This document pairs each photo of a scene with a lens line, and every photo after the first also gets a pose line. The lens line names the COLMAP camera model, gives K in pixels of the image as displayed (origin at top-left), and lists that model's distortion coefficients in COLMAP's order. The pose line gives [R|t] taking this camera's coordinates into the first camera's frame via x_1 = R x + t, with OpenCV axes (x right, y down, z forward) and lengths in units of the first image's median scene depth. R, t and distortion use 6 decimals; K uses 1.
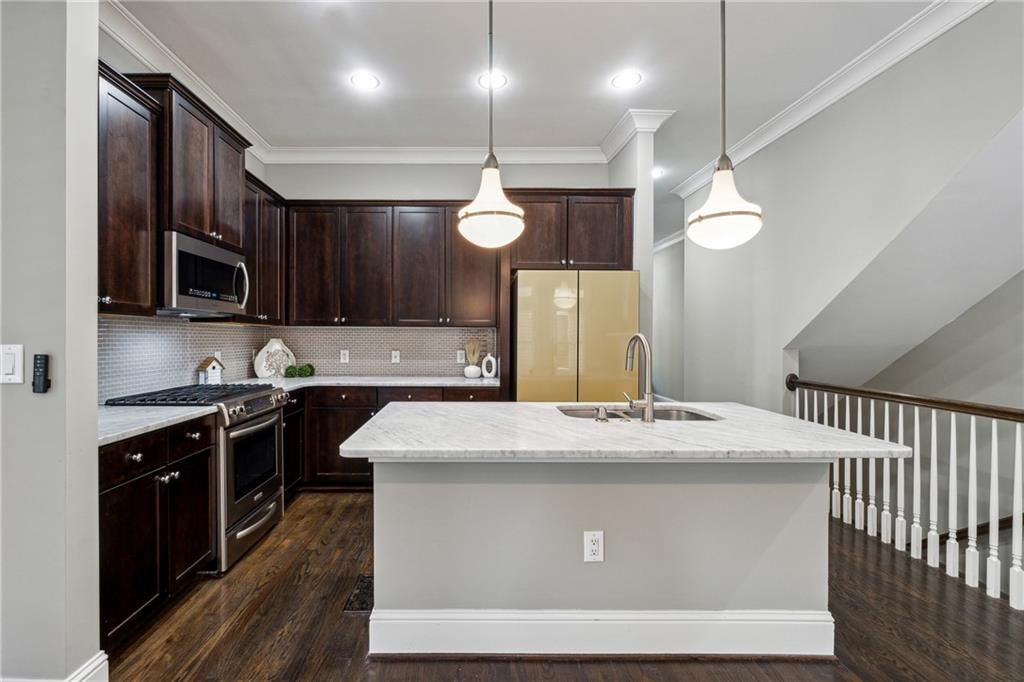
lens RADIAL K [[437.9, 0, 463.9], [0, 437.9, 344.0], [0, 0, 1]] dist [-0.005997, -0.000444]
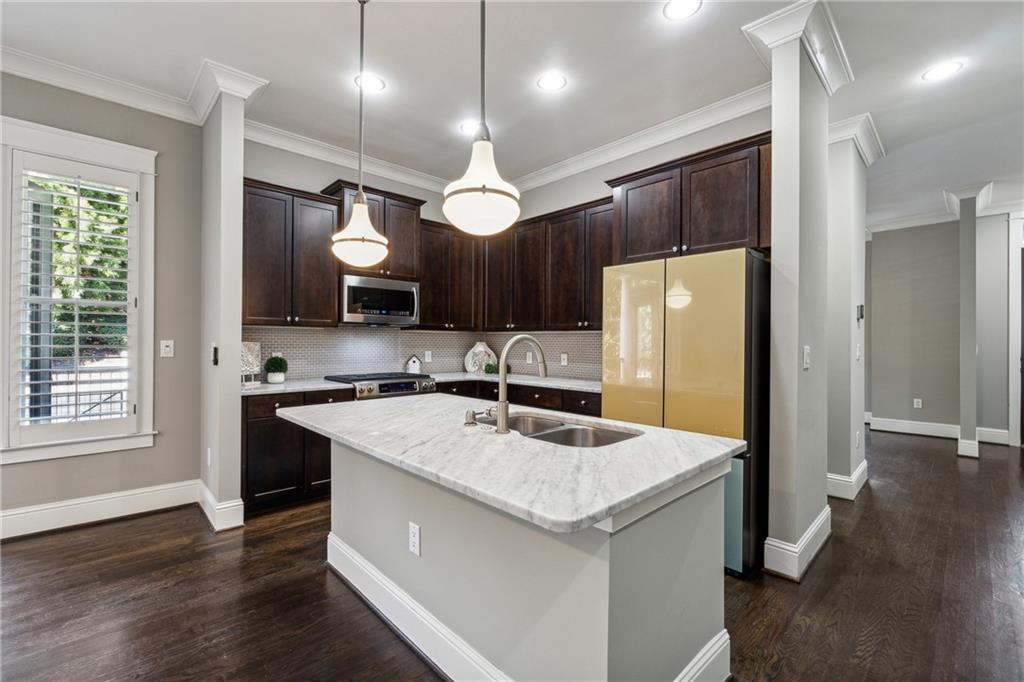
lens RADIAL K [[437.9, 0, 508.9], [0, 437.9, 339.5], [0, 0, 1]] dist [-0.005997, -0.000444]
pose [[0.693478, -0.001655, -0.720476, 0.706997], [-0.014432, 0.999765, -0.016188, 0.000249], [0.720333, 0.021624, 0.693291, 0.249736]]
